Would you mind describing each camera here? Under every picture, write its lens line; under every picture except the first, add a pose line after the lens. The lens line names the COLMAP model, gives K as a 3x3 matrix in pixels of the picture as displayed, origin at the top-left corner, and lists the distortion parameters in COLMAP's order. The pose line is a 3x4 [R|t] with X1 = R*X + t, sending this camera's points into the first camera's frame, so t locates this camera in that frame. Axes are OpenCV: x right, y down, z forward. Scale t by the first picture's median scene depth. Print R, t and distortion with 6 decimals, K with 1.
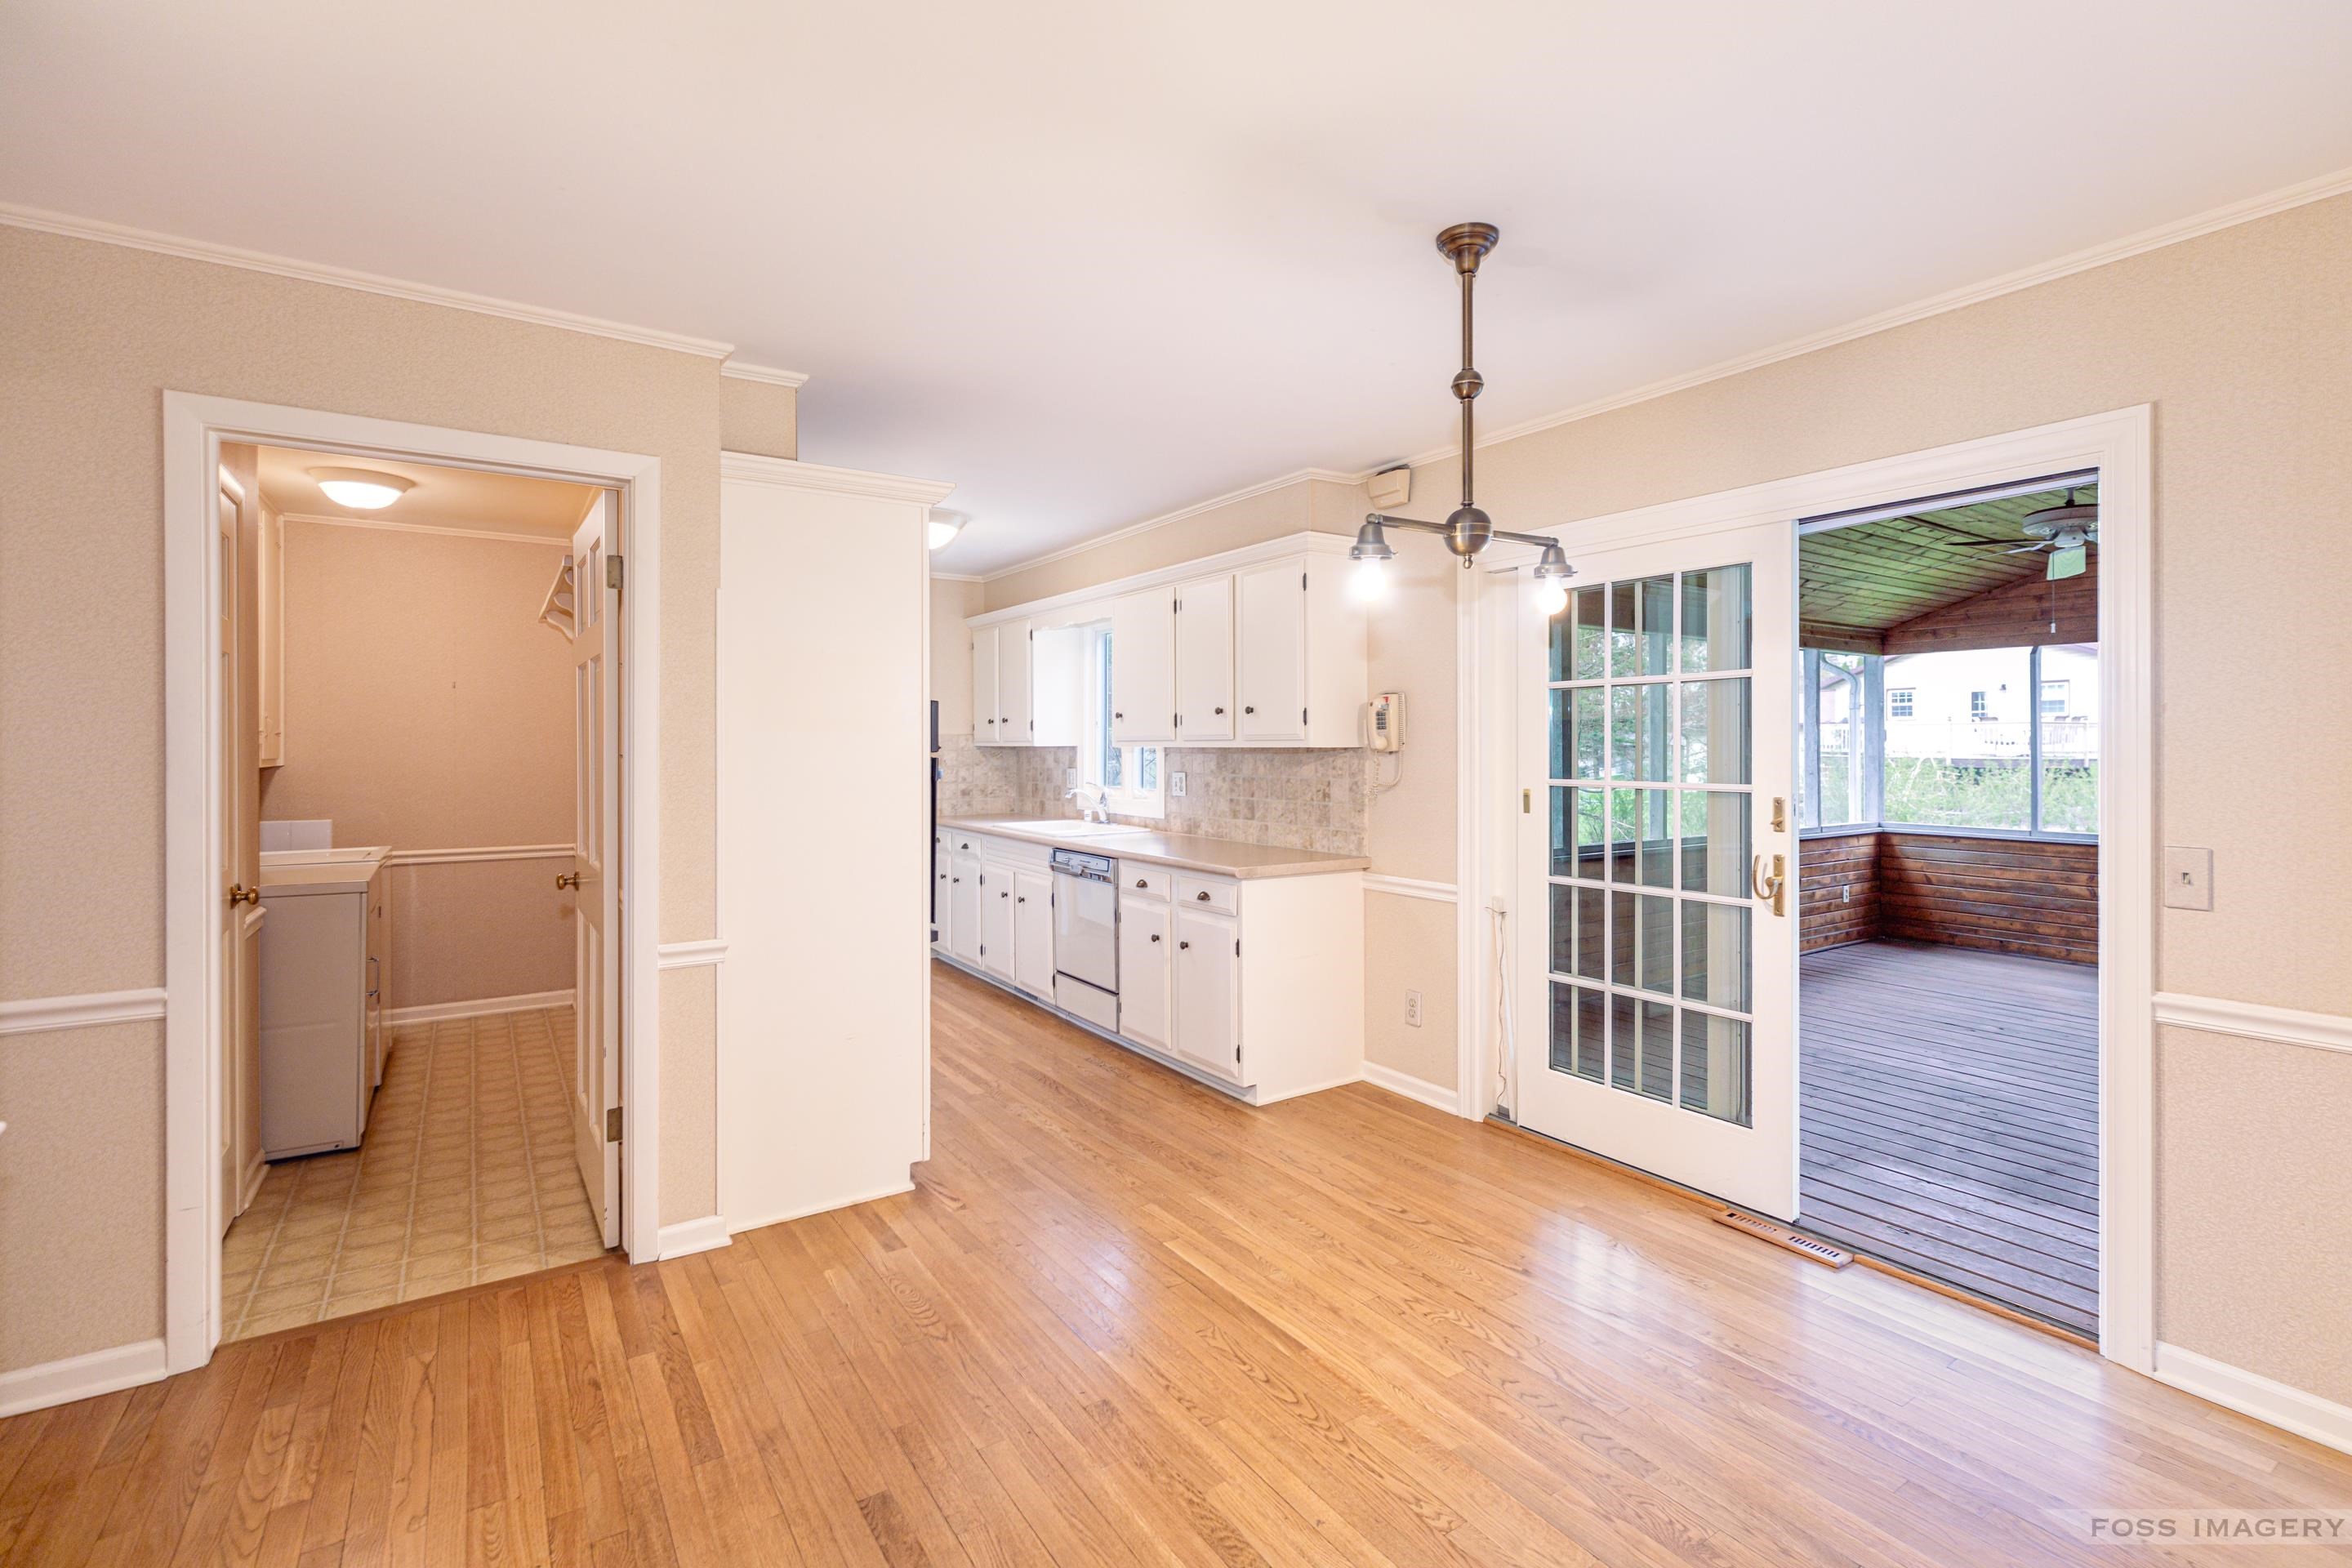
lens RADIAL K [[1076.8, 0, 1212.3], [0, 1076.8, 752.3], [0, 0, 1]] dist [0.018281, -0.000479]
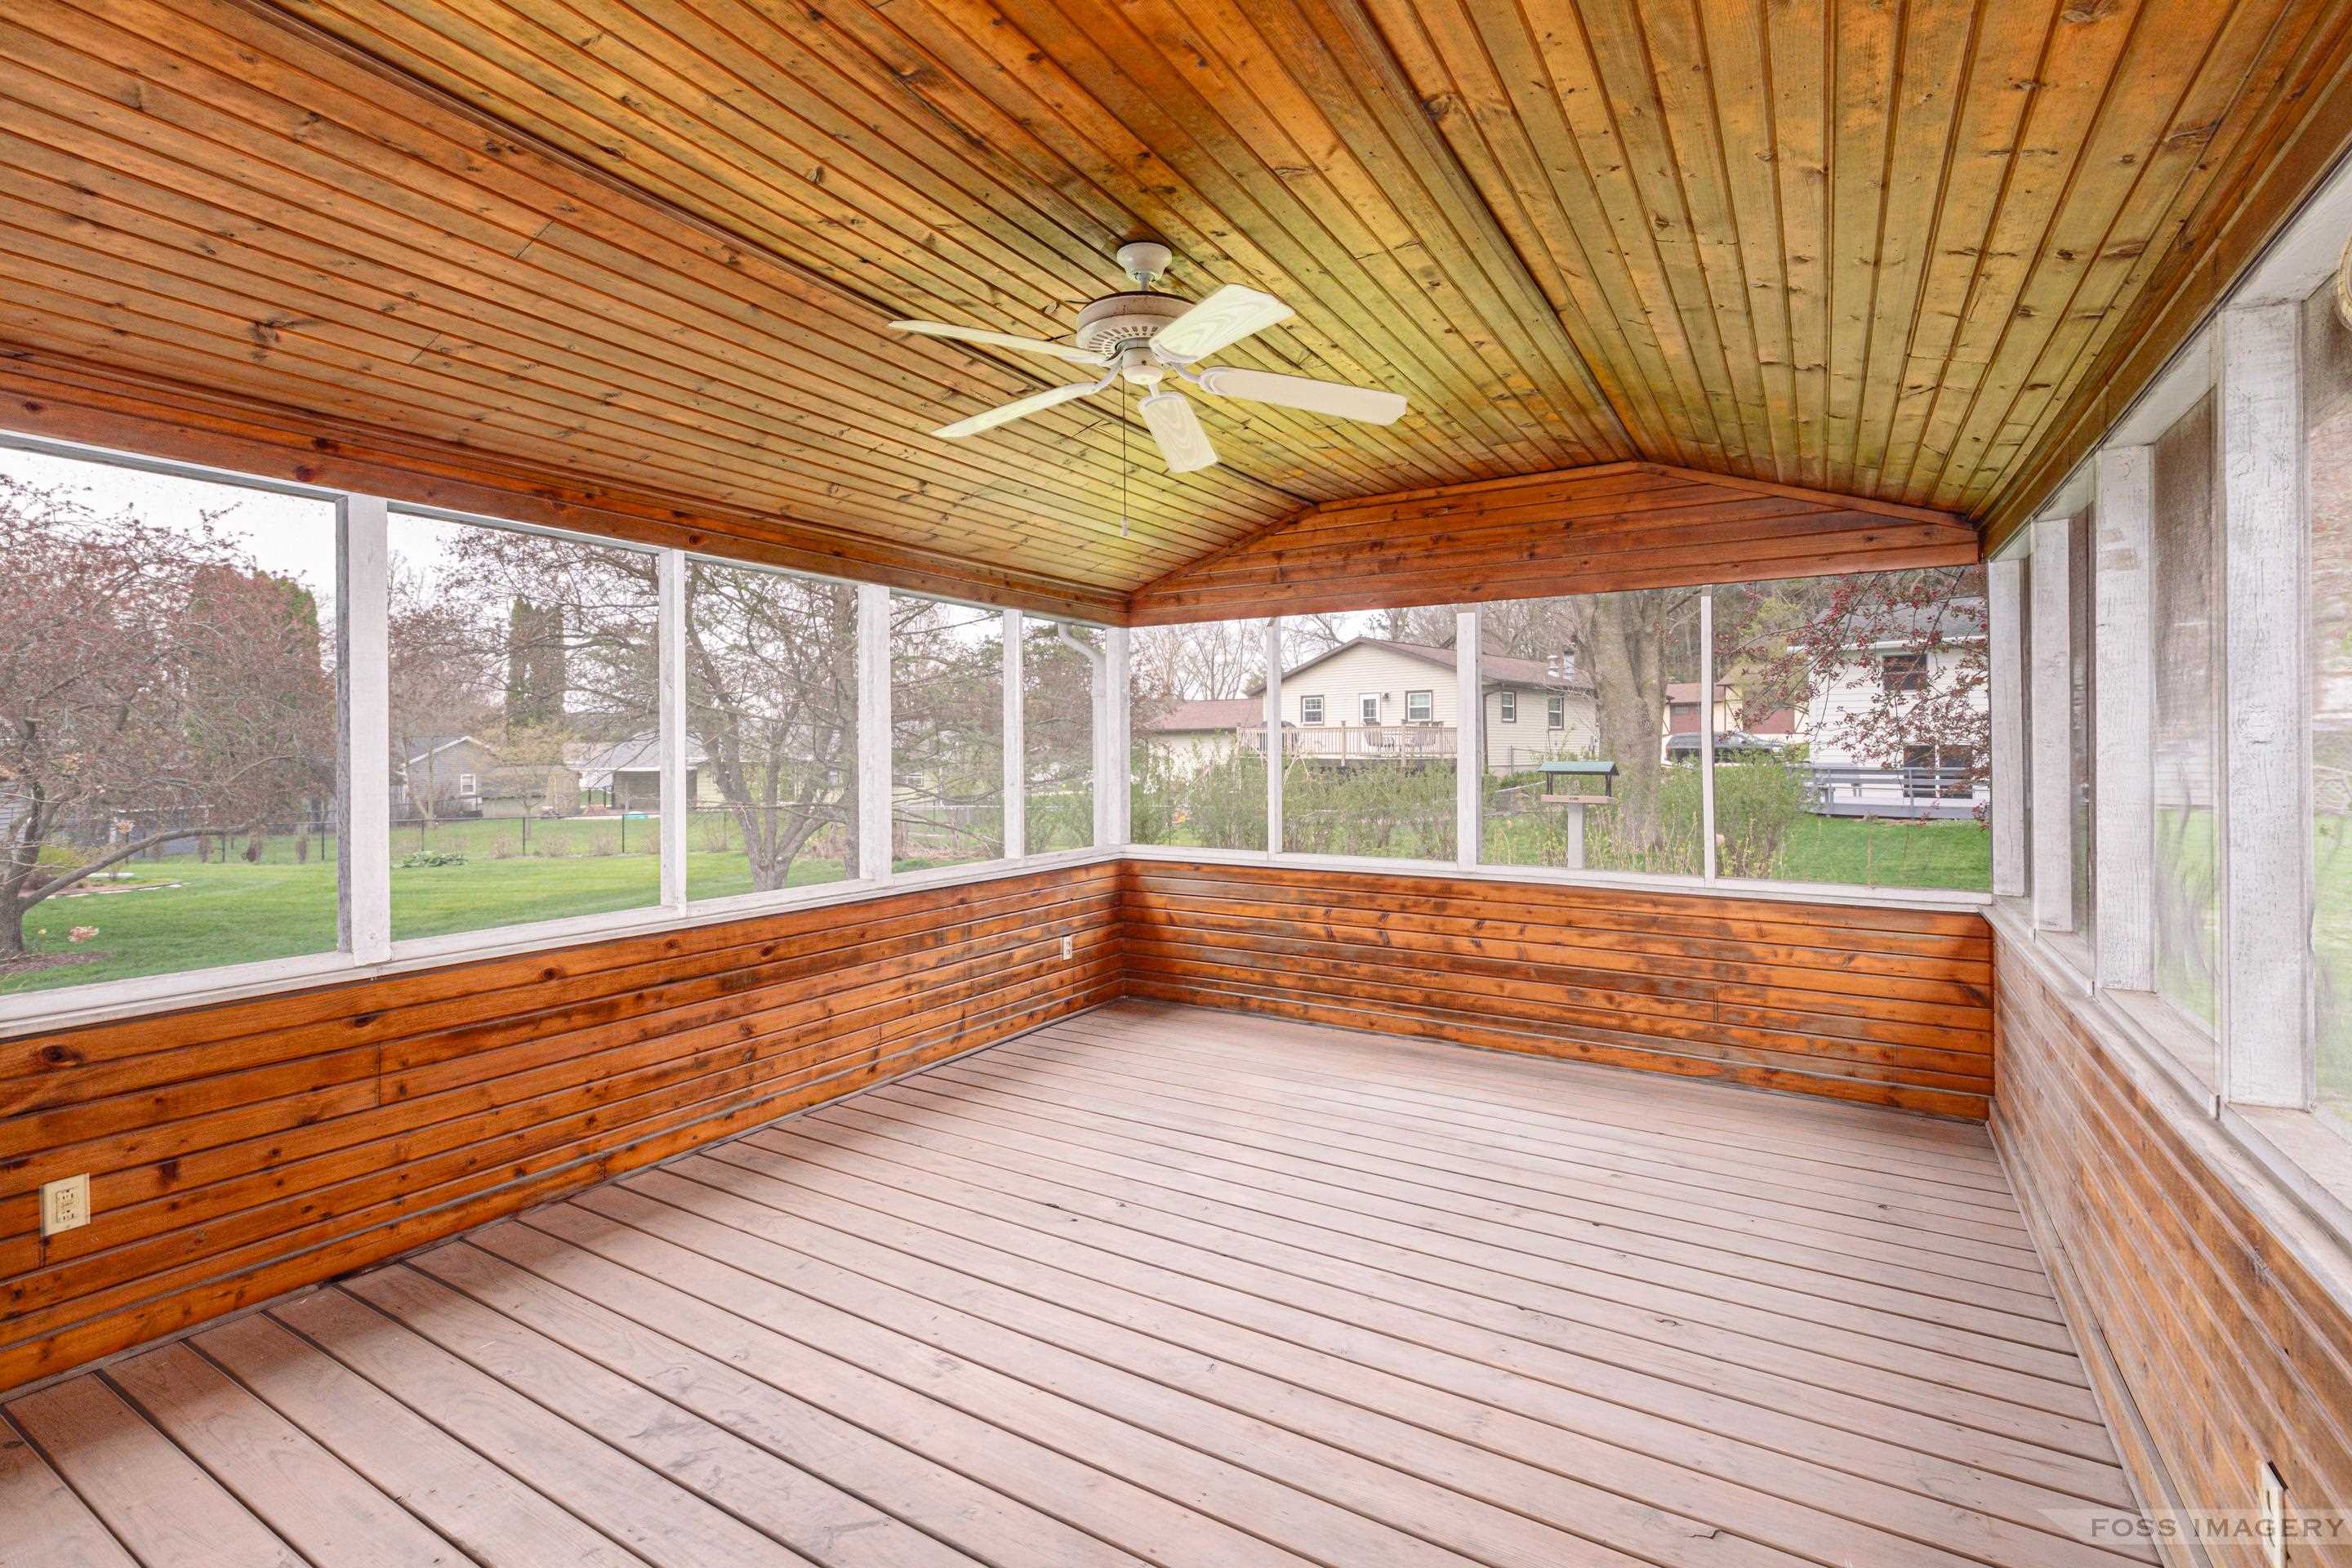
lens RADIAL K [[1076.8, 0, 1165.9], [0, 1076.8, 759.9], [0, 0, 1]] dist [0.018281, -0.000479]
pose [[0.916656, -0.008945, 0.399576, 0.362202], [0.007817, 0.999960, 0.004452, 0.001106], [-0.399600, -0.000957, 0.916689, 0.311264]]
